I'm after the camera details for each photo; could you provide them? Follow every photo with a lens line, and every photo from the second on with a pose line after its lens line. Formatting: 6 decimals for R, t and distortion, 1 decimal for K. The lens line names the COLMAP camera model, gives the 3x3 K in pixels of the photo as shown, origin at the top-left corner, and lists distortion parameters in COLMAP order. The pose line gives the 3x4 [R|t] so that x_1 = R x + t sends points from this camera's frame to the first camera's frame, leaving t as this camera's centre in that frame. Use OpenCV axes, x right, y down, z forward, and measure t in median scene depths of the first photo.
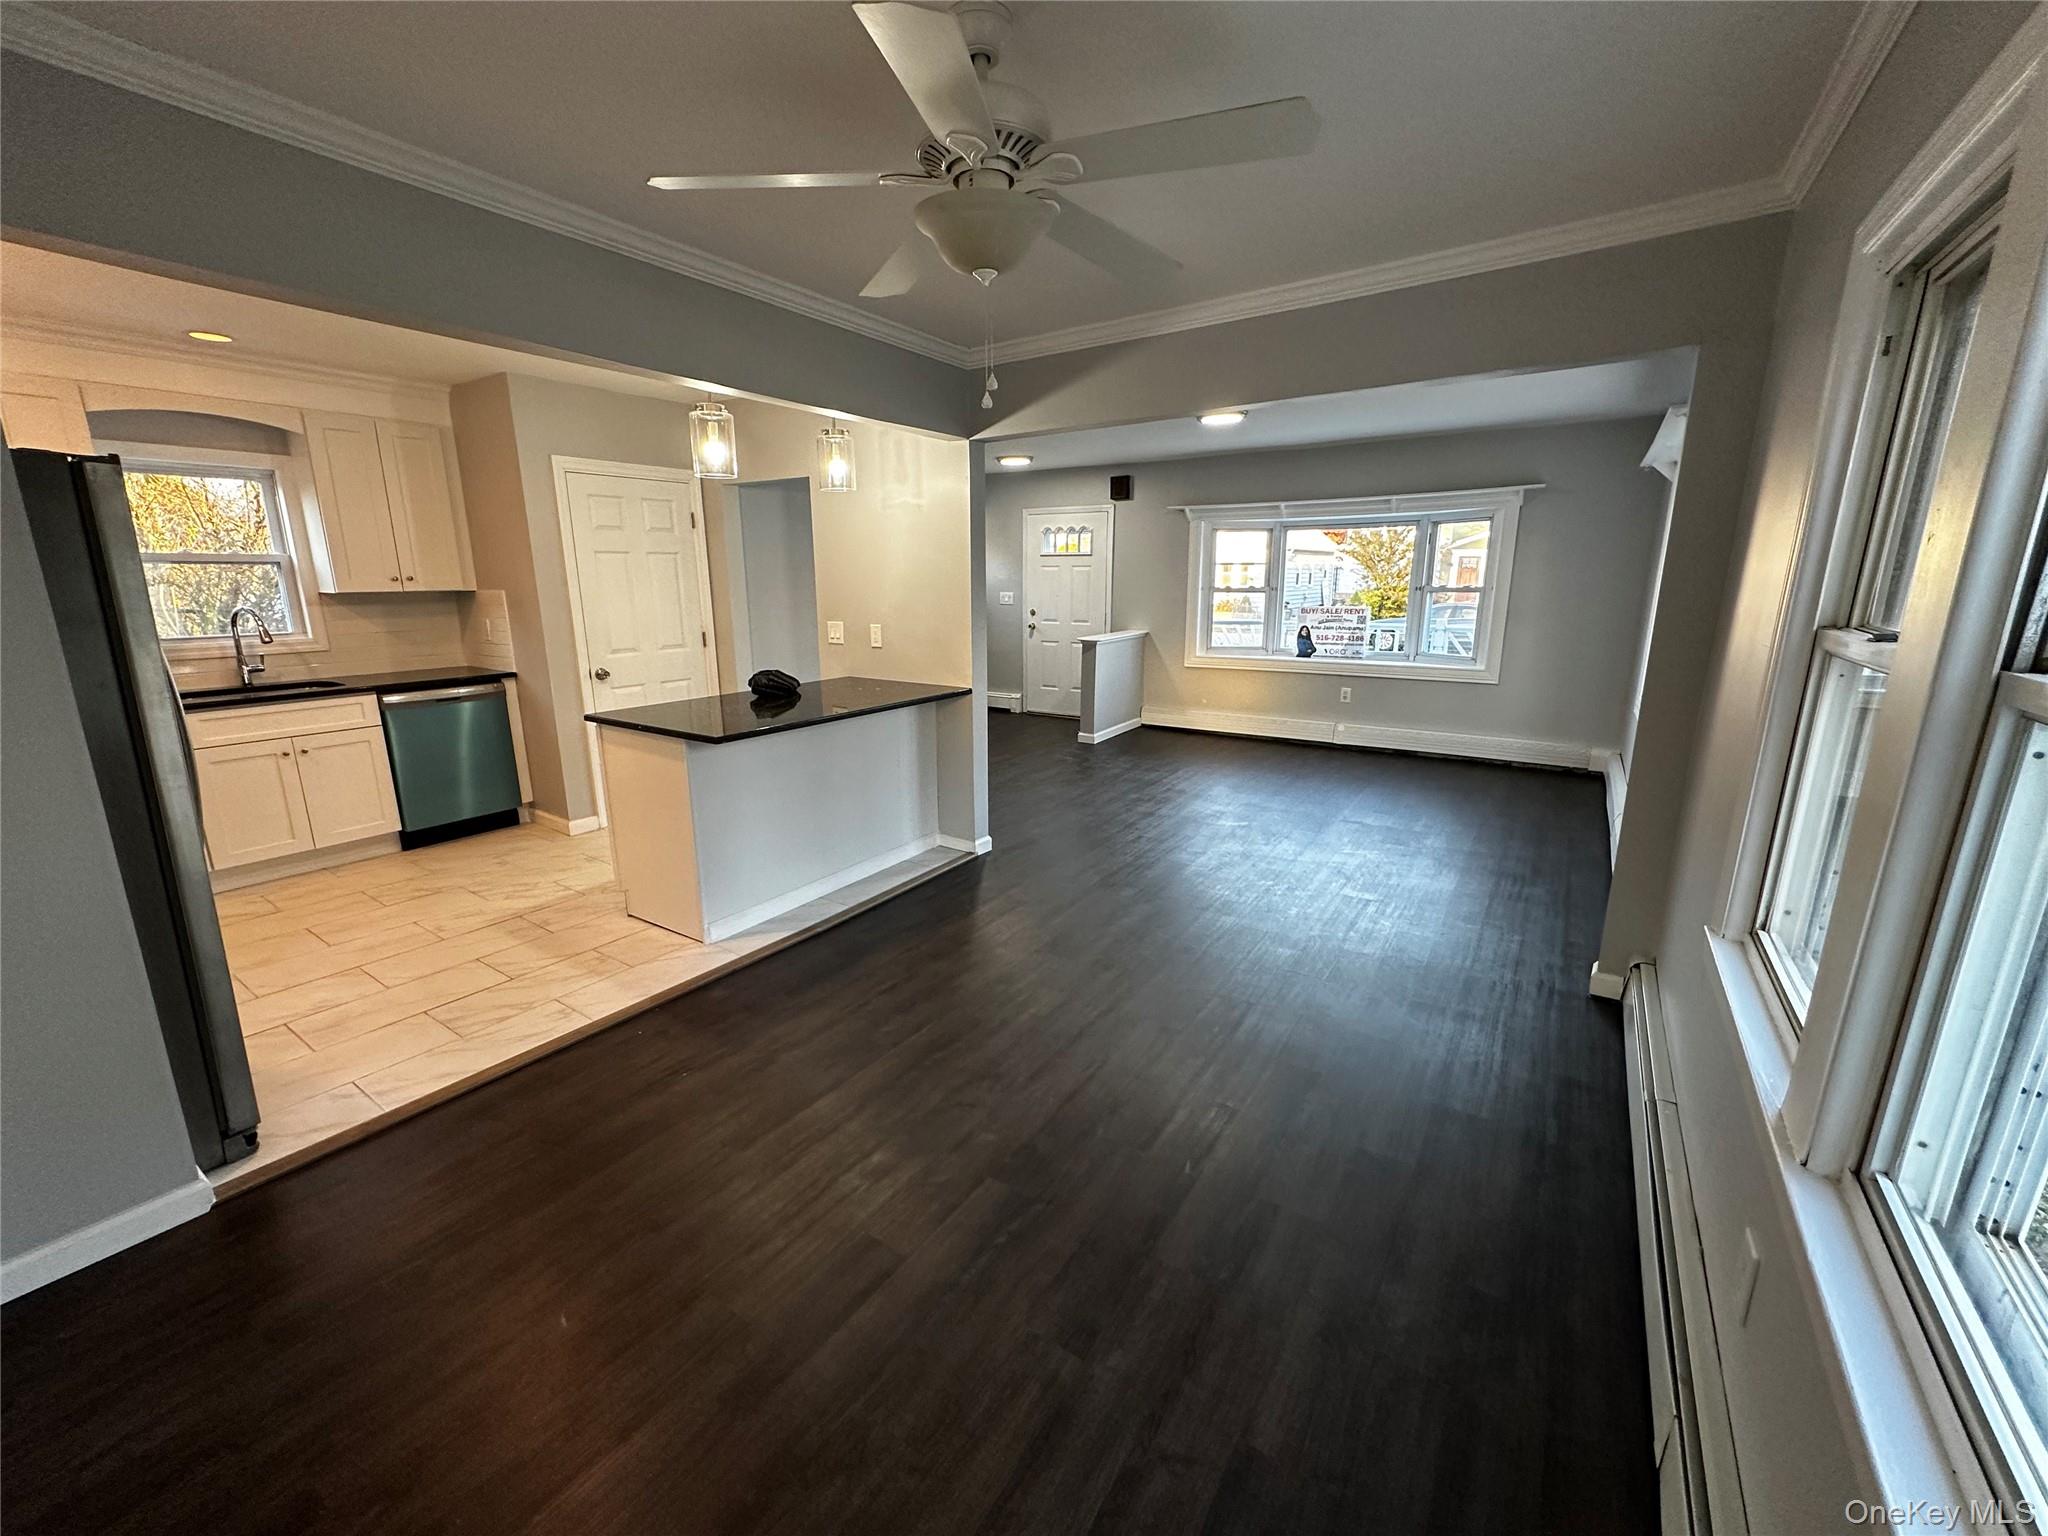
lens RADIAL K [[818.1, 0, 1020.7], [0, 818.1, 769.1], [0, 0, 1]] dist [-0.003701, 0.001043]
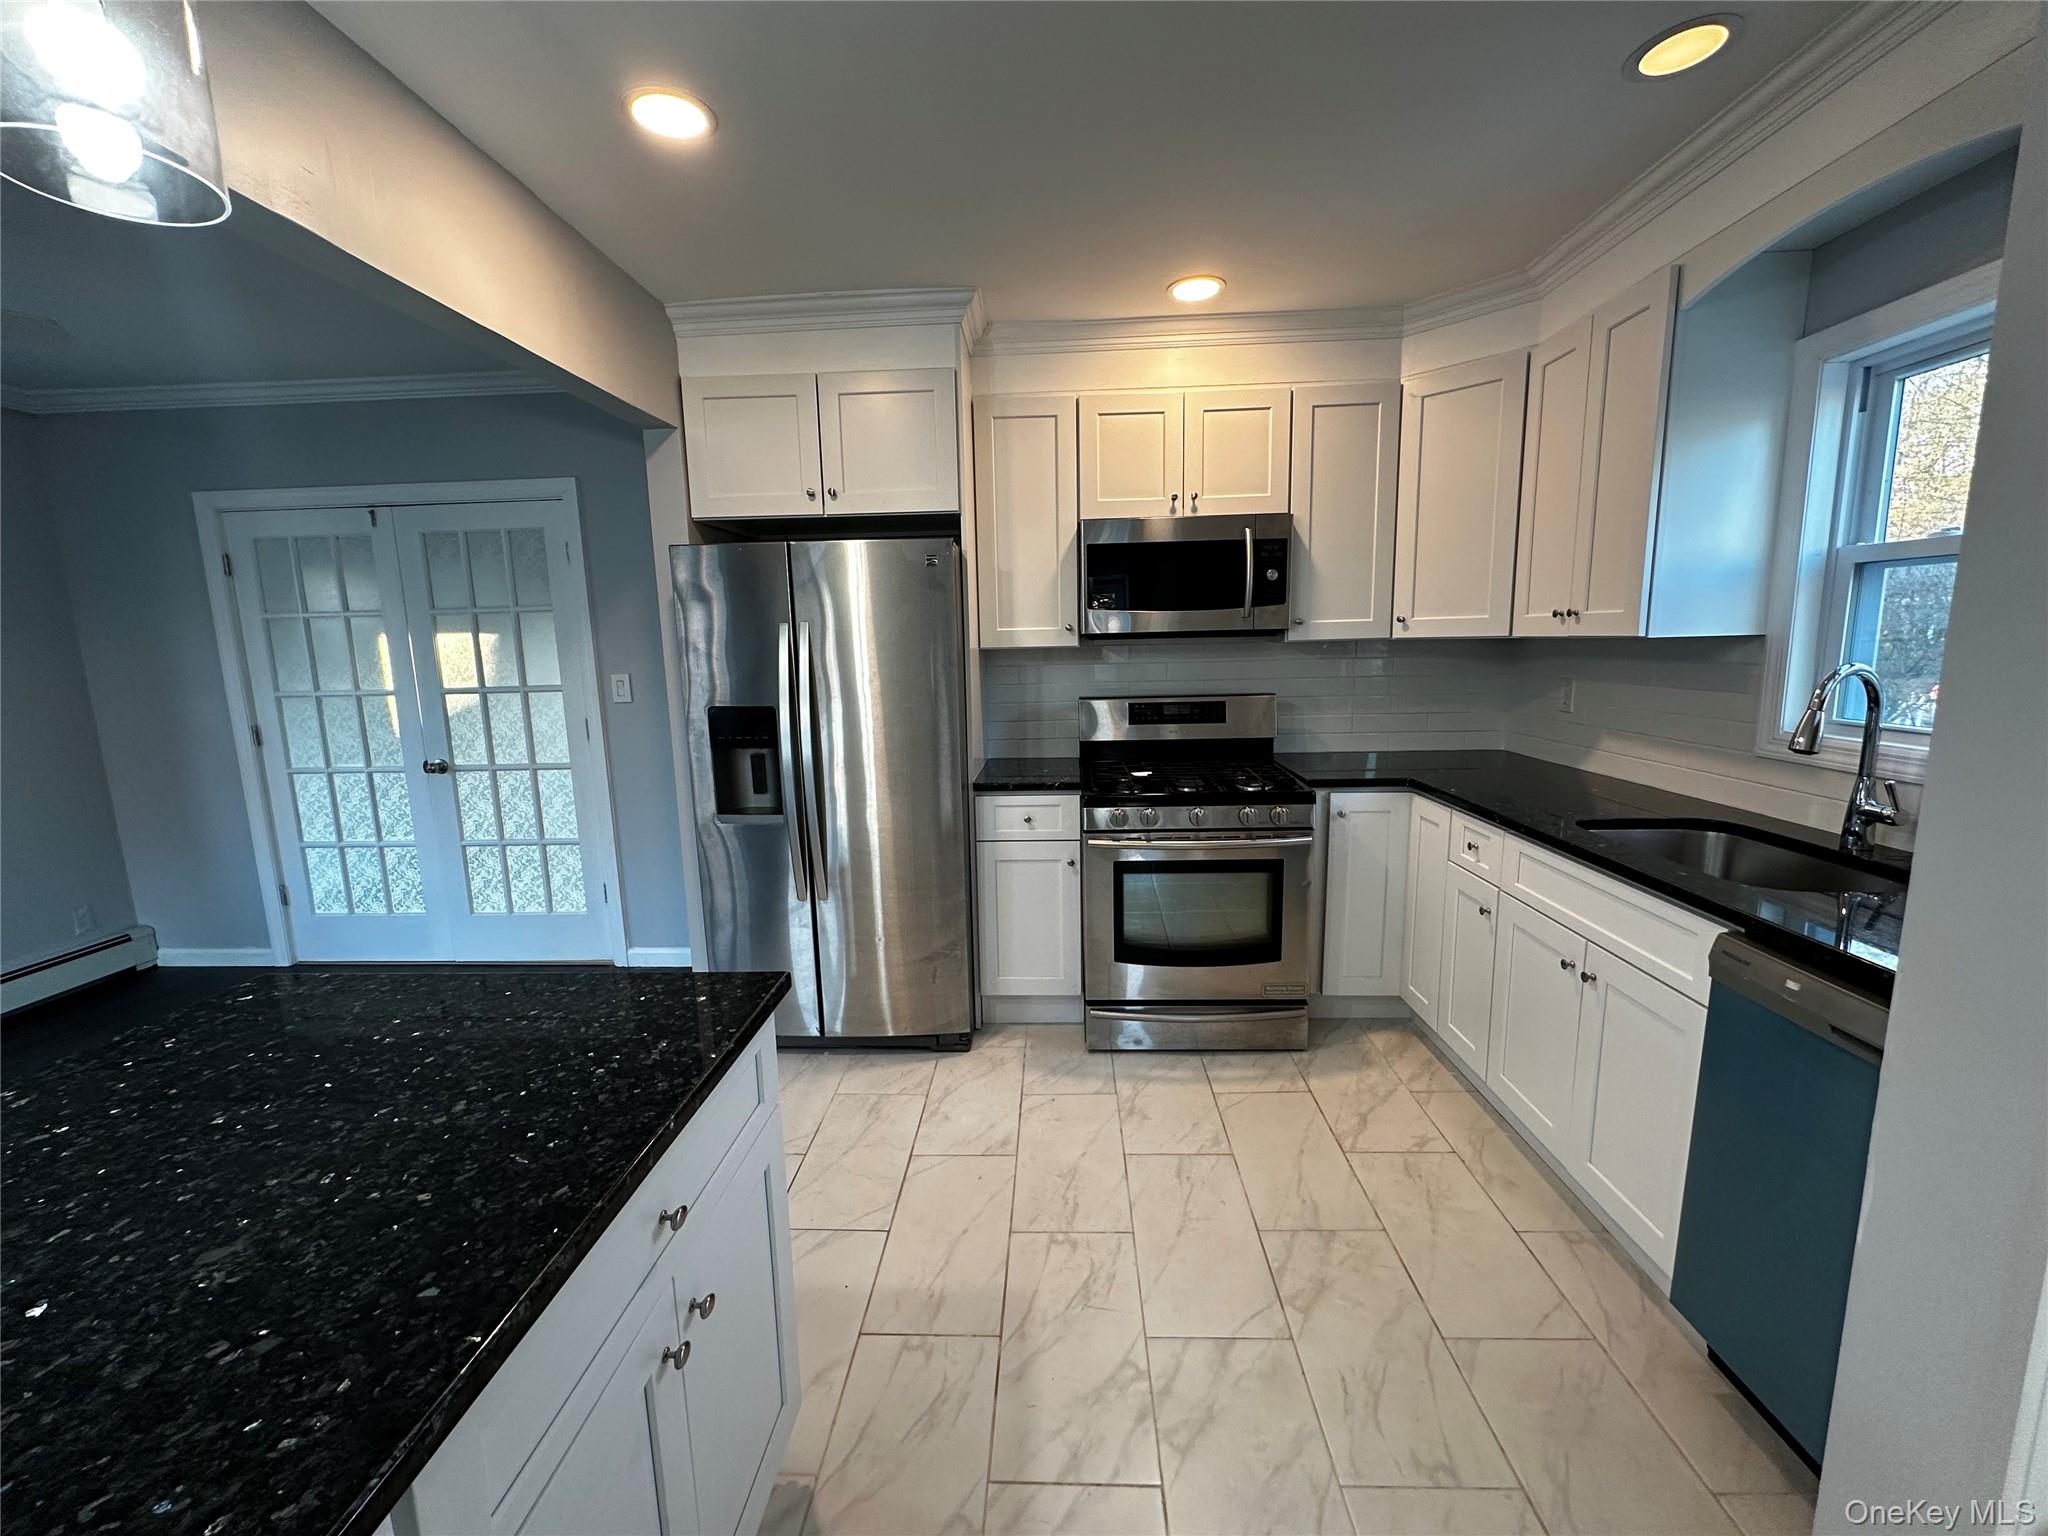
lens RADIAL K [[818.1, 0, 1020.7], [0, 818.1, 769.1], [0, 0, 1]] dist [-0.003701, 0.001043]
pose [[-0.849685, 0.103124, -0.517109, -0.368607], [-0.099800, 0.931511, 0.349752, -0.247335], [0.517761, 0.348787, -0.781199, 1.106393]]
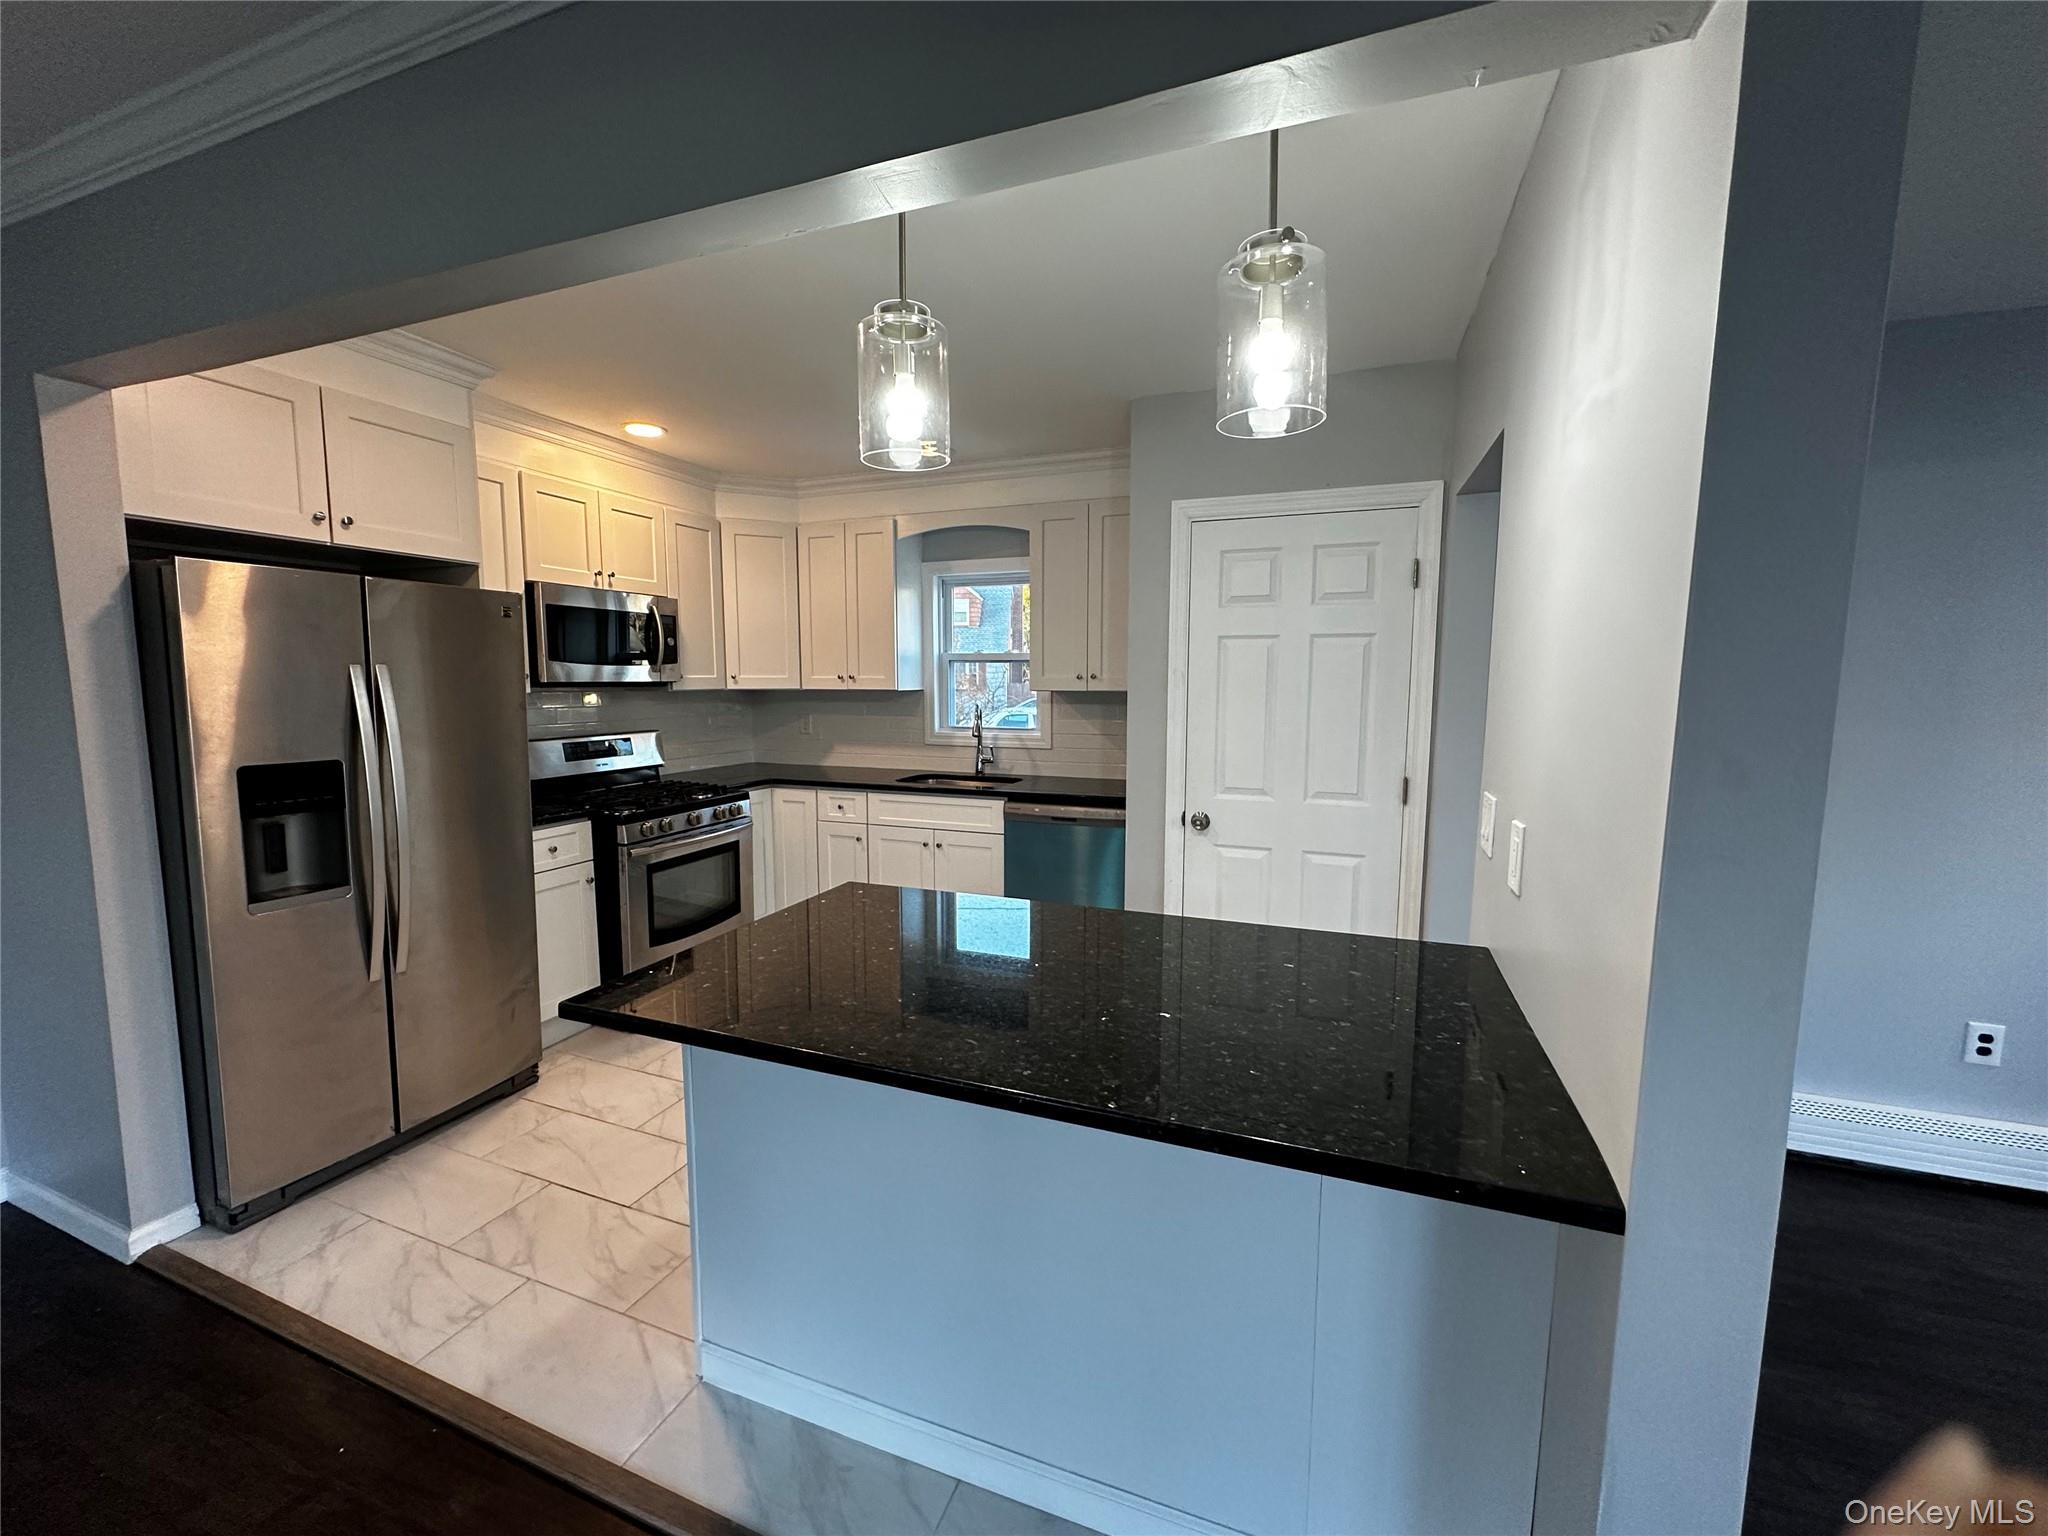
lens RADIAL K [[818.1, 0, 1020.7], [0, 818.1, 769.1], [0, 0, 1]] dist [-0.003701, 0.001043]
pose [[0.231212, 0.110580, -0.966599, 0.091742], [-0.231450, 0.971248, 0.055748, -0.182516], [0.944972, 0.210830, 0.250158, 0.792386]]
